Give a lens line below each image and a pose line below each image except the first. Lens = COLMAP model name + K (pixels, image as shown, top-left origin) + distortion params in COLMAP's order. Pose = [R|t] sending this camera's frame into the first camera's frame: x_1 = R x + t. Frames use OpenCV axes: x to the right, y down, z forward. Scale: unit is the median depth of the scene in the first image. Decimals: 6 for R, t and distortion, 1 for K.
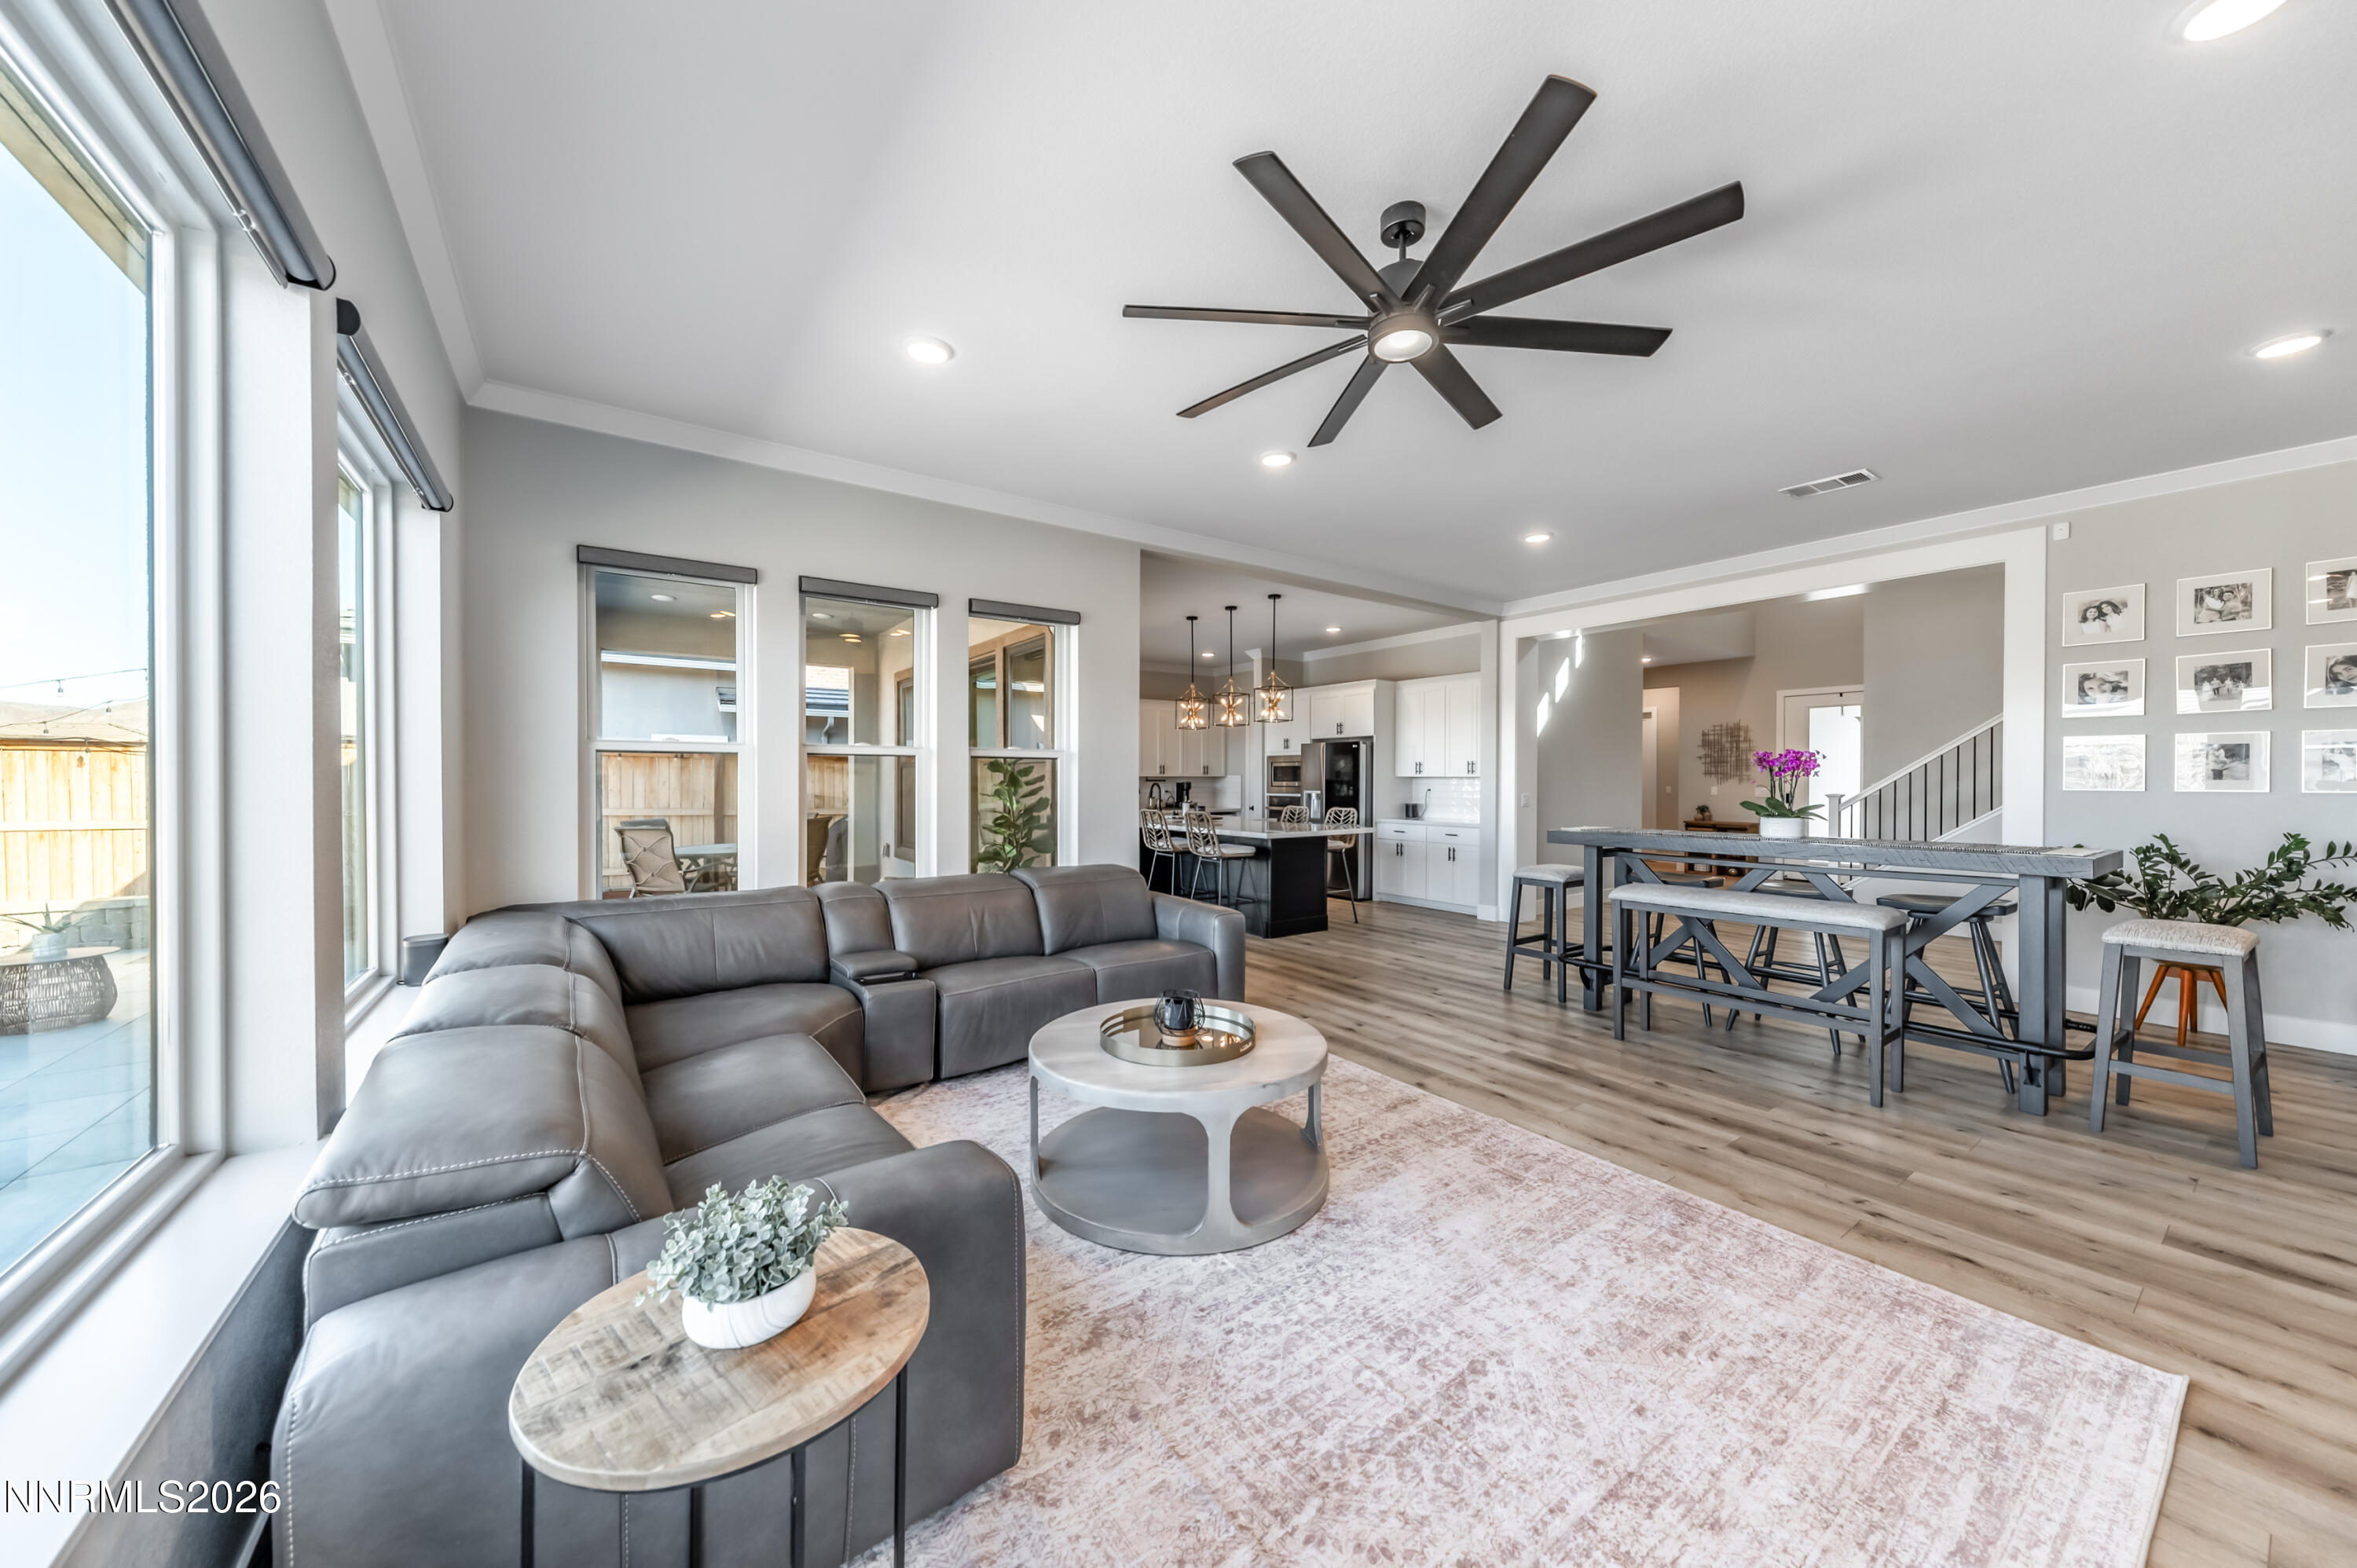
lens RADIAL K [[800.3, 0, 1180.1], [0, 800.3, 784.4], [0, 0, 1]] dist [0.000641, -0.000001]
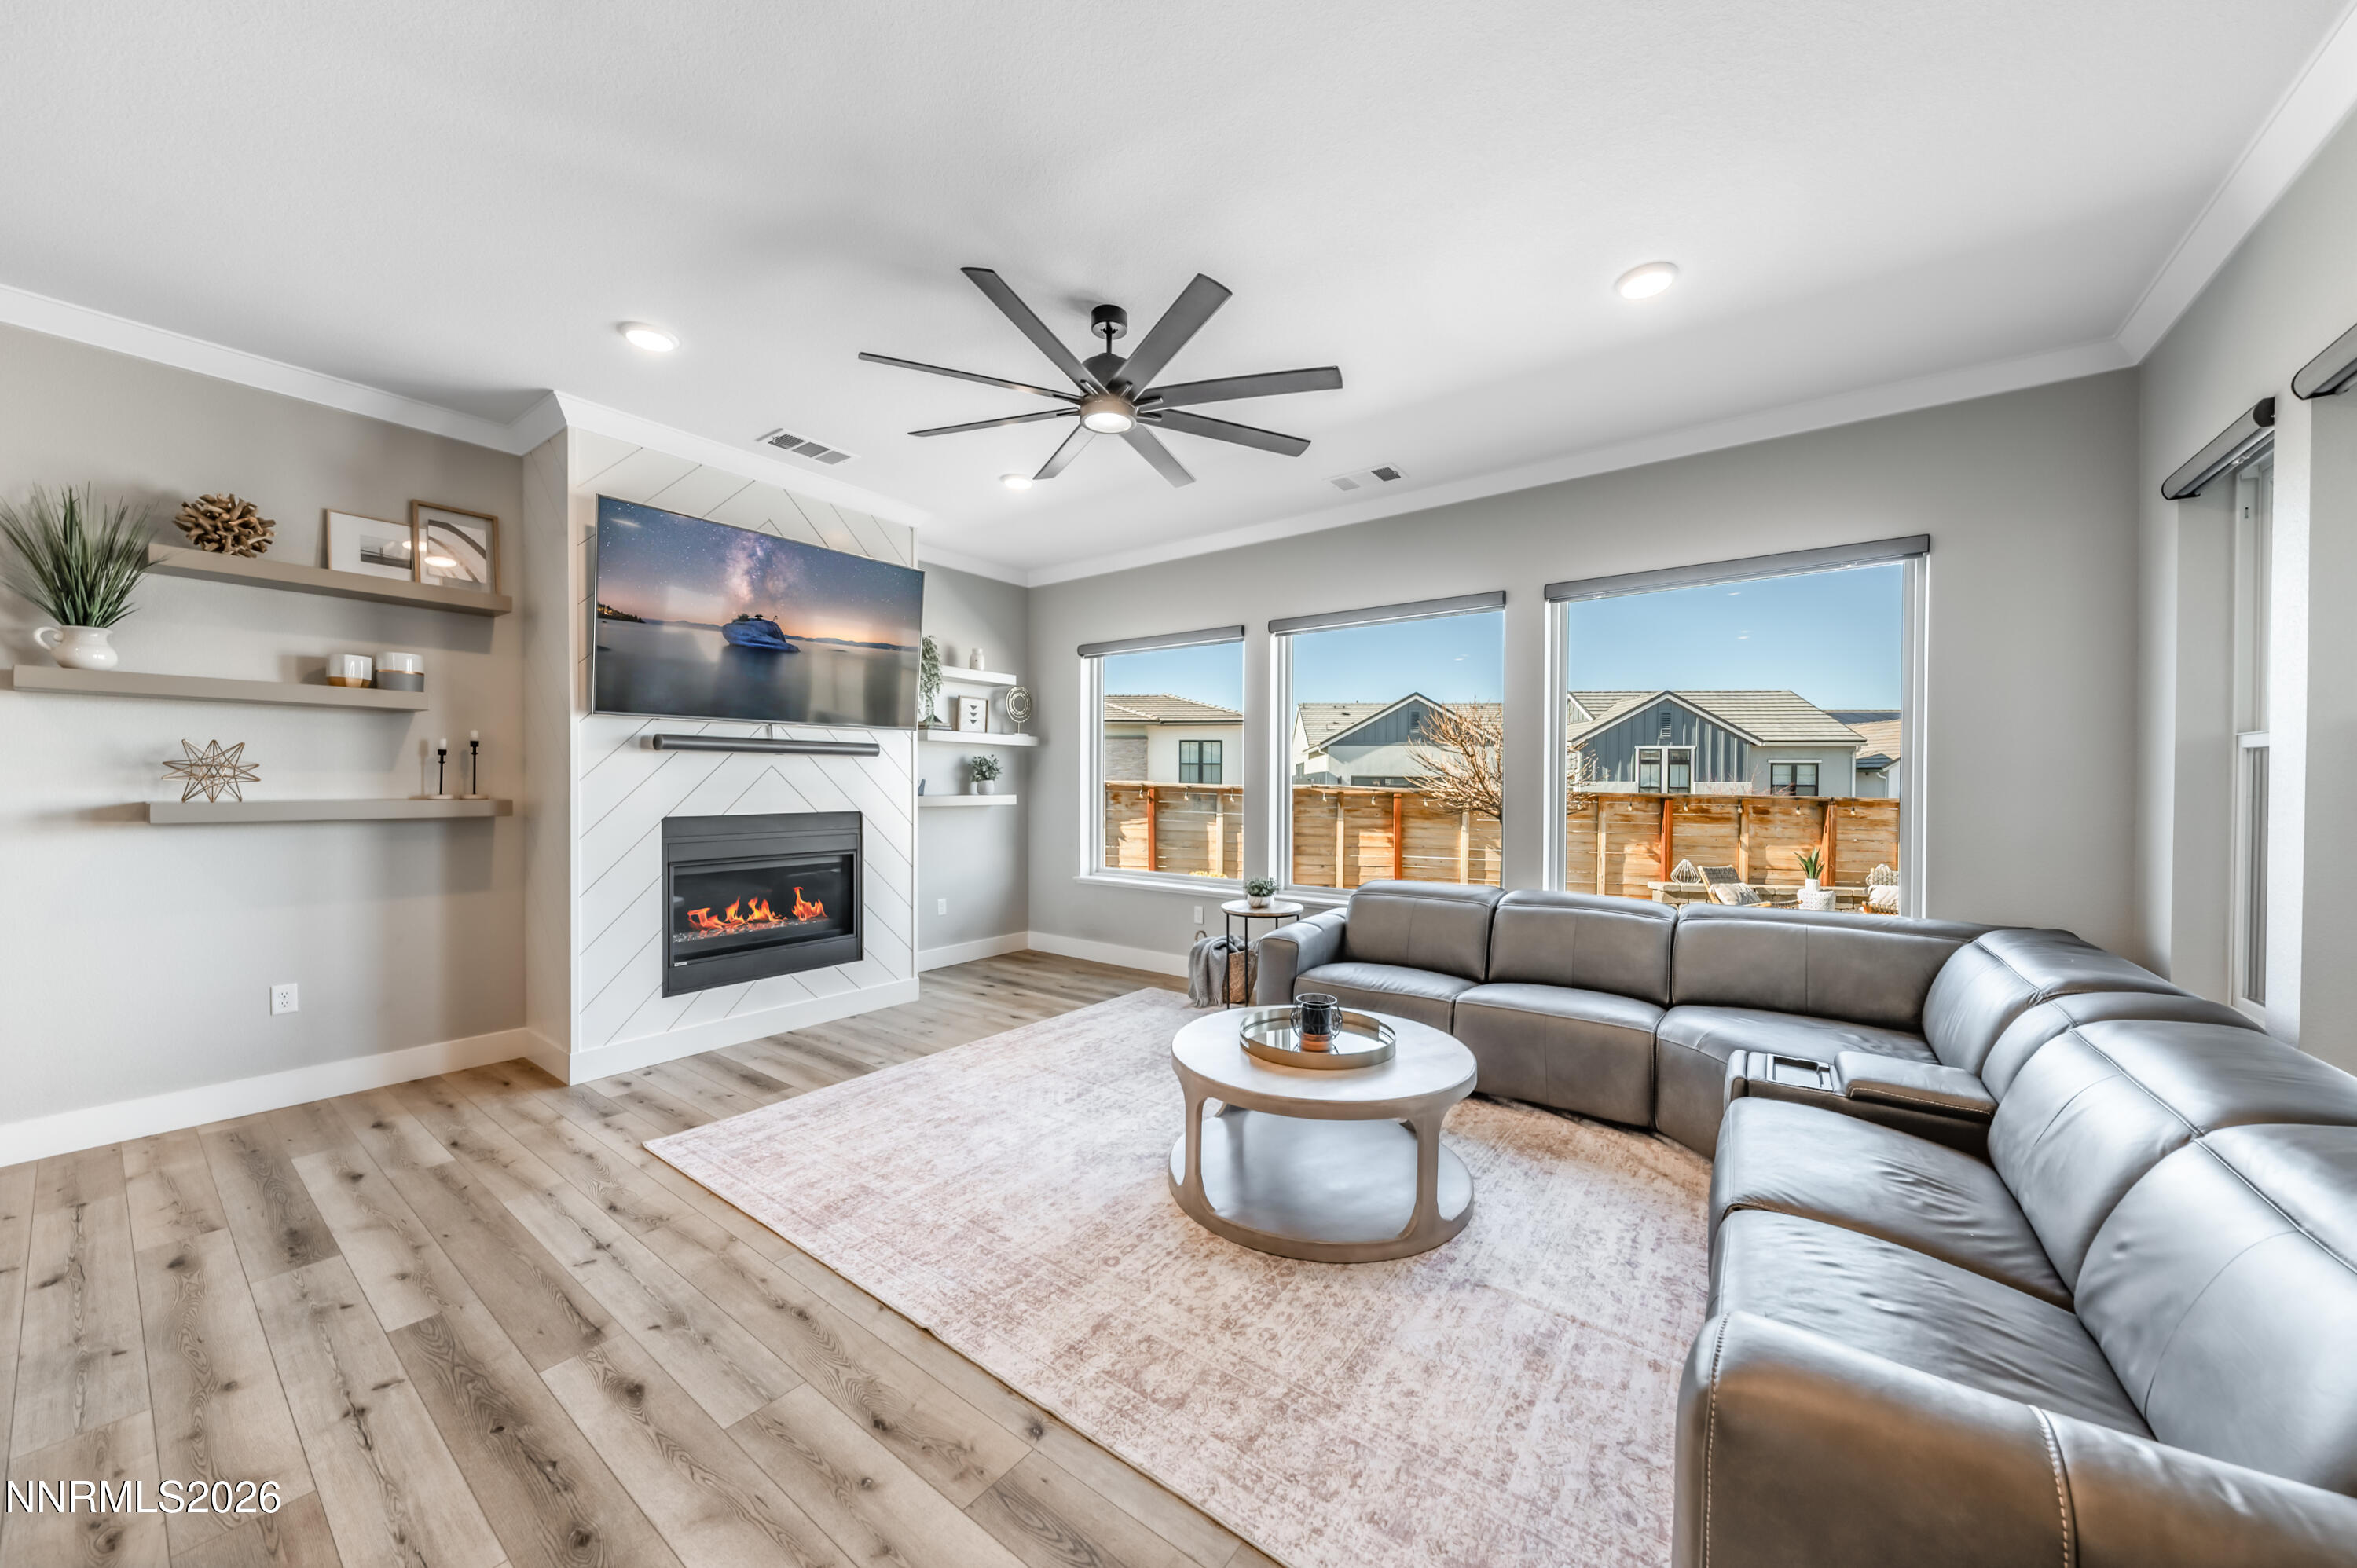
lens RADIAL K [[899.5, 0, 1244.4], [0, 899.5, 794.6], [0, 0, 1]] dist [0.006852, -0.000038]
pose [[-0.927725, -0.000009, -0.373265, 0.532561], [-0.007370, 0.999805, 0.018294, -0.016678], [0.373192, 0.019722, -0.927544, 2.115895]]
